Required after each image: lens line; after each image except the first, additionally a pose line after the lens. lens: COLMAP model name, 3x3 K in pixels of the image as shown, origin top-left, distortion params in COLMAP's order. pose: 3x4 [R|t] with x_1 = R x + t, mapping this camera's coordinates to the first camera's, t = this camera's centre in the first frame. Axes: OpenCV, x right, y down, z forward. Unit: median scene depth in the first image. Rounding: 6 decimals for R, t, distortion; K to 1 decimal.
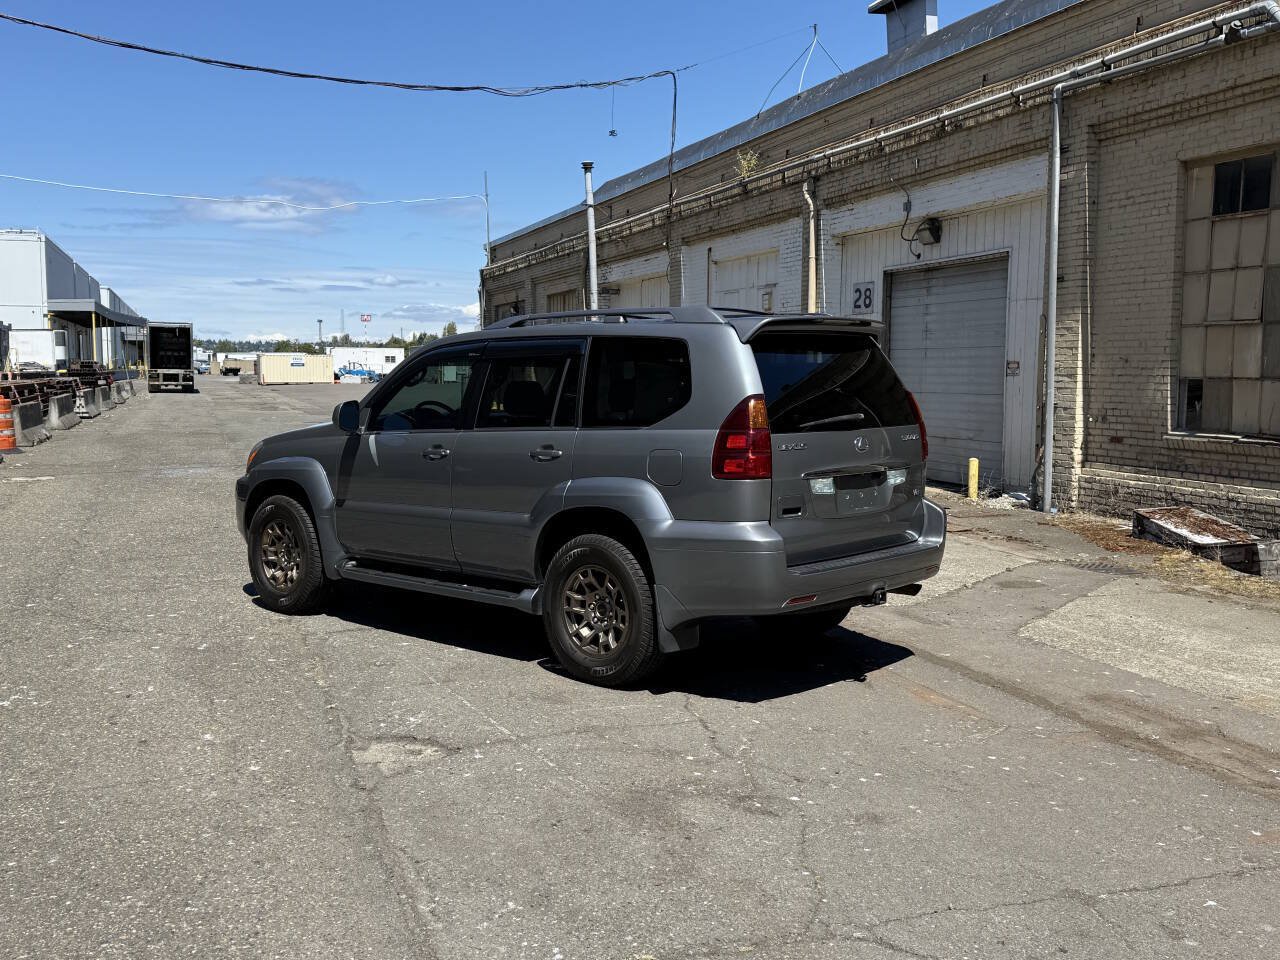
lens RADIAL K [[1263.5, 0, 645.9], [0, 1263.5, 484.3], [0, 0, 1]] dist [0.191383, -0.409082]
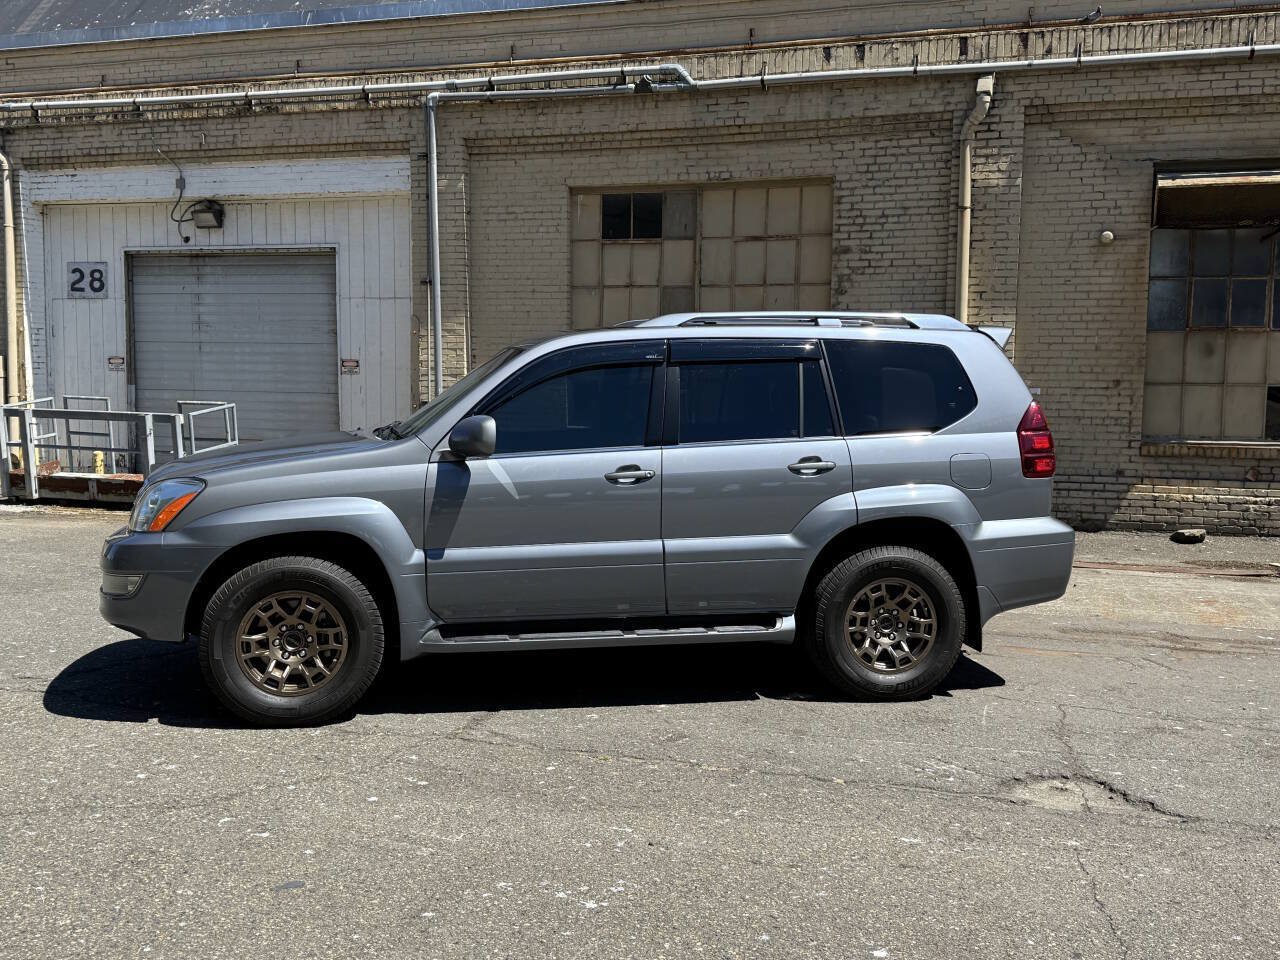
lens RADIAL K [[1266.7, 0, 638.6], [0, 1266.7, 478.2], [0, 0, 1]] dist [0.196013, -0.418867]
pose [[0.604912, -0.065720, 0.793575, -0.439311], [0.064620, 0.997353, 0.033339, -0.027158], [-0.793666, 0.031114, 0.607558, 0.265063]]
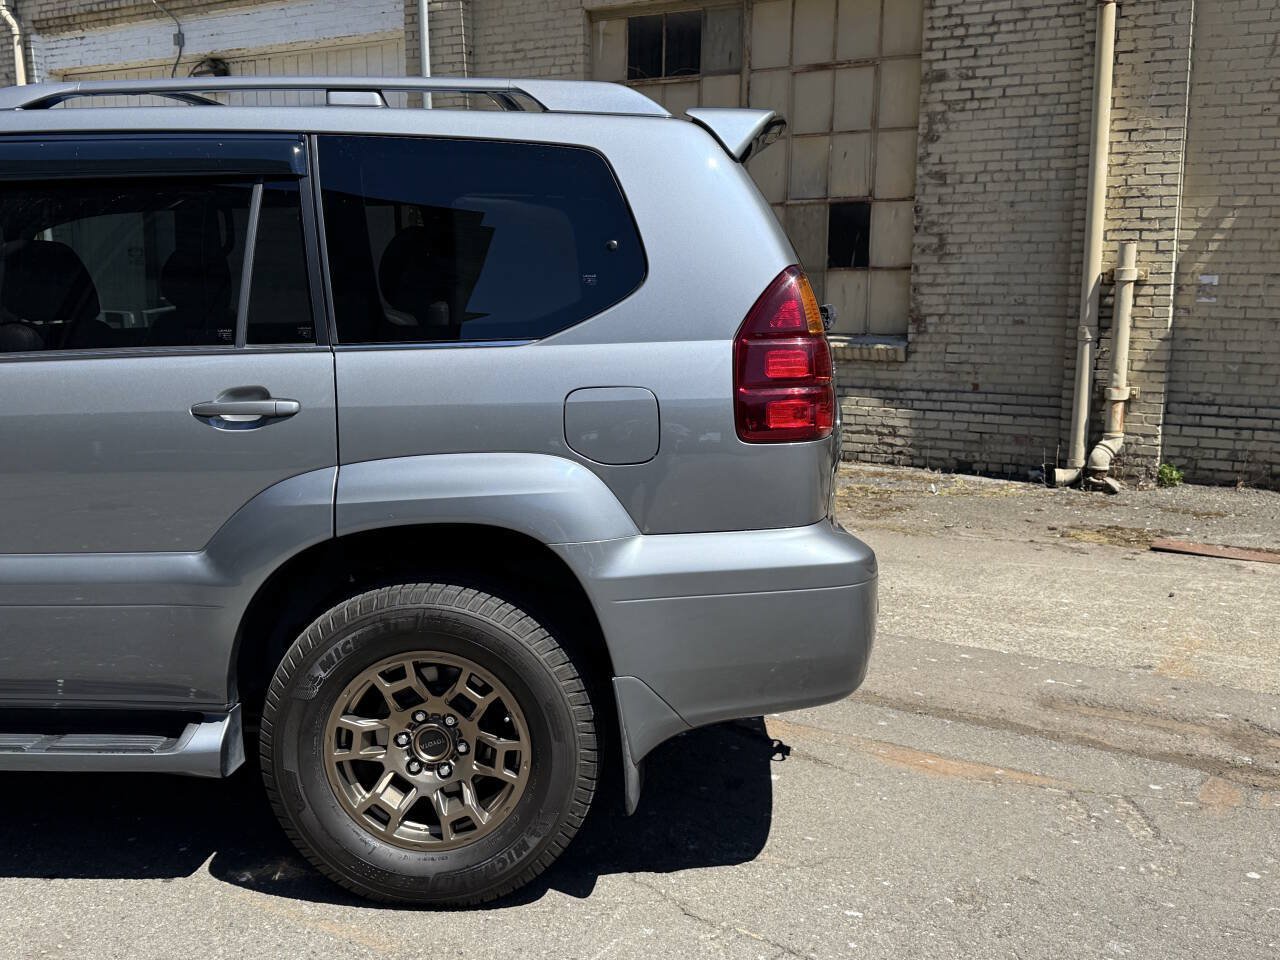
lens RADIAL K [[1272.7, 0, 637.5], [0, 1272.7, 487.2], [0, 0, 1]] dist [0.179449, -0.384712]
pose [[0.775071, -0.103312, 0.623371, -0.123528], [0.054254, 0.993781, 0.097243, -0.016424], [-0.629541, -0.041549, 0.775856, 0.285436]]
